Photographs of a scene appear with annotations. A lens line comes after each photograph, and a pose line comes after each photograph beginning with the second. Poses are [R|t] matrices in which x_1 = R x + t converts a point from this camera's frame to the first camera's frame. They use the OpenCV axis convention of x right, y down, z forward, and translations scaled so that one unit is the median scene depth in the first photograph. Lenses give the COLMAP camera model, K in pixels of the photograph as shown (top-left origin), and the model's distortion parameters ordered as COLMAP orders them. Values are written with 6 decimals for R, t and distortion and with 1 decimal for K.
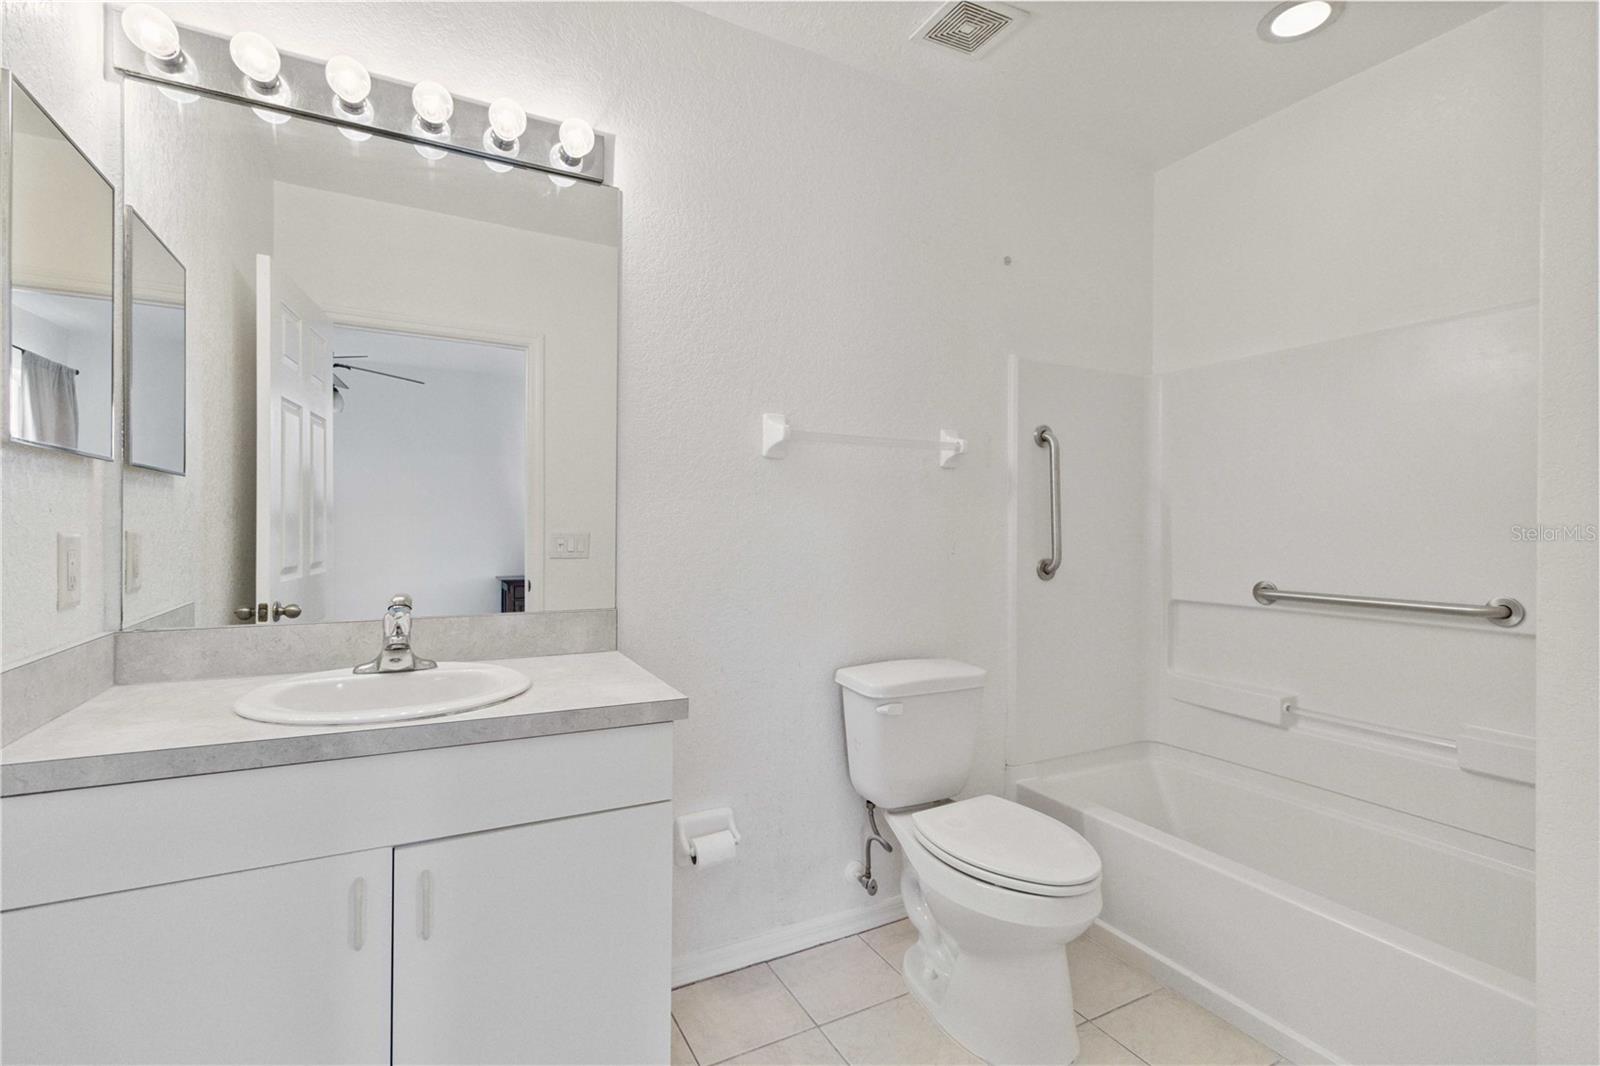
lens RADIAL K [[758.4, 0, 805.6], [0, 758.4, 529.7], [0, 0, 1]] dist [-0.001683, 0.002283]
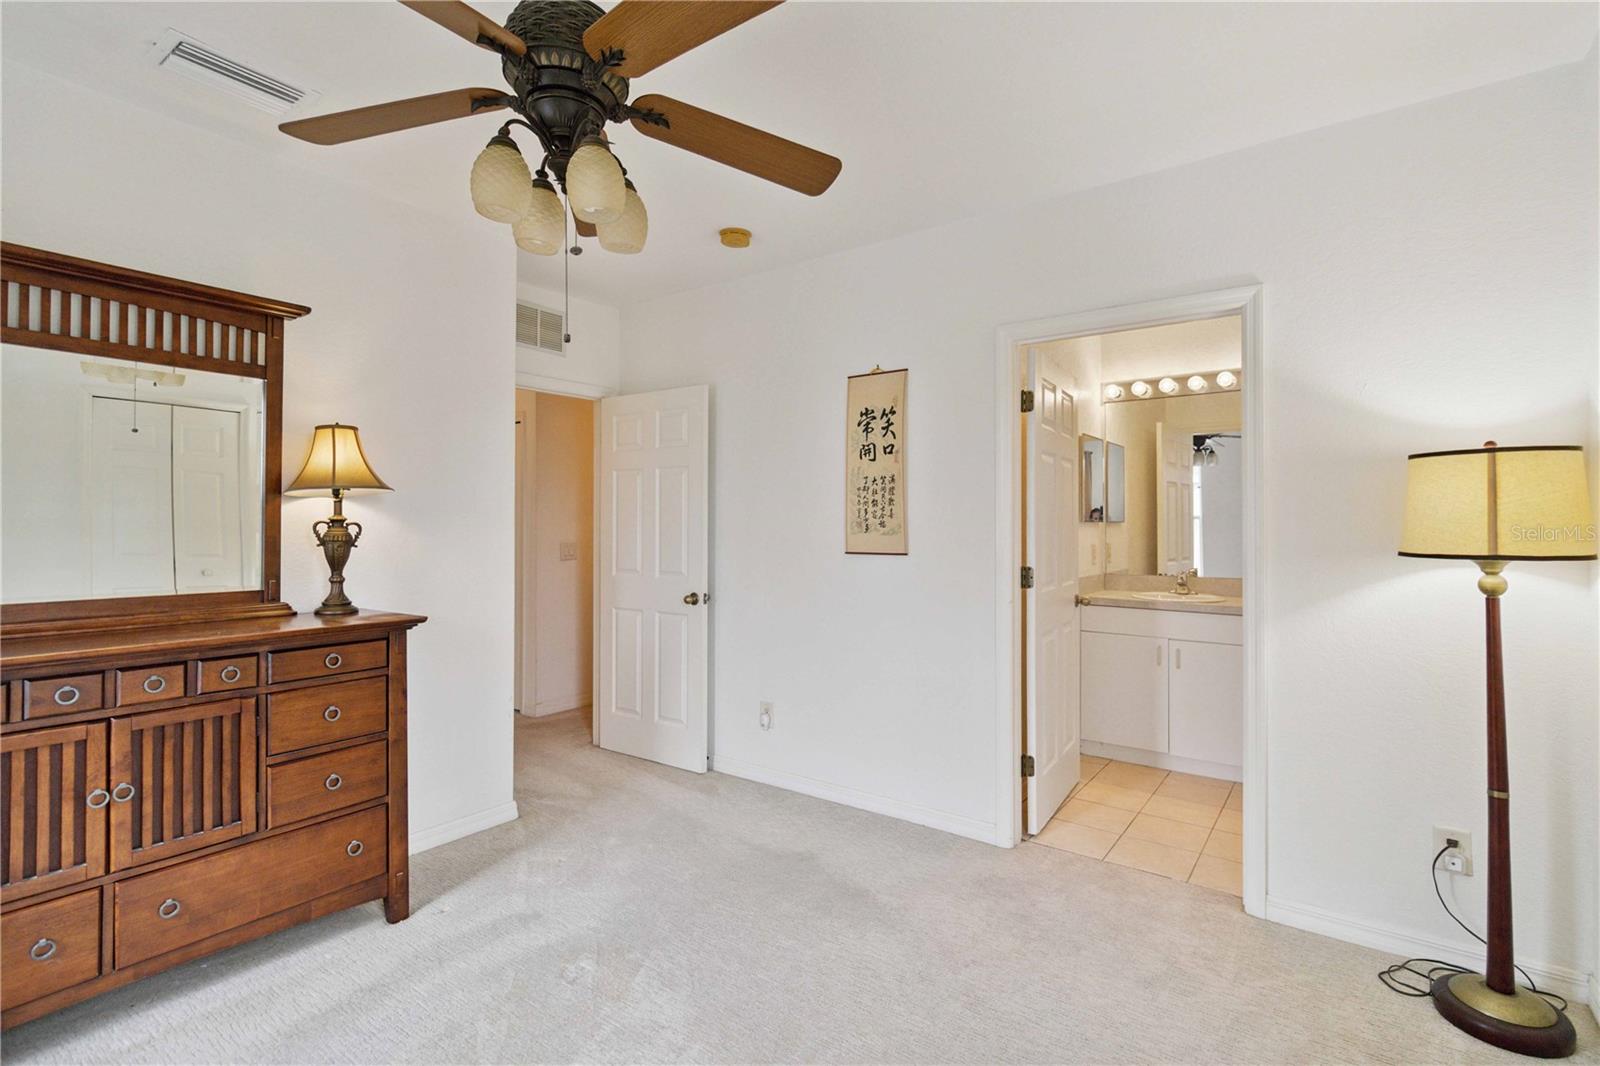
lens RADIAL K [[758.4, 0, 801.8], [0, 758.4, 524.7], [0, 0, 1]] dist [-0.001683, 0.002283]
pose [[0.424086, -0.013589, -0.905520, 1.541119], [0.002945, 0.999903, -0.013625, -0.039822], [0.905617, 0.003111, 0.424085, -1.613998]]
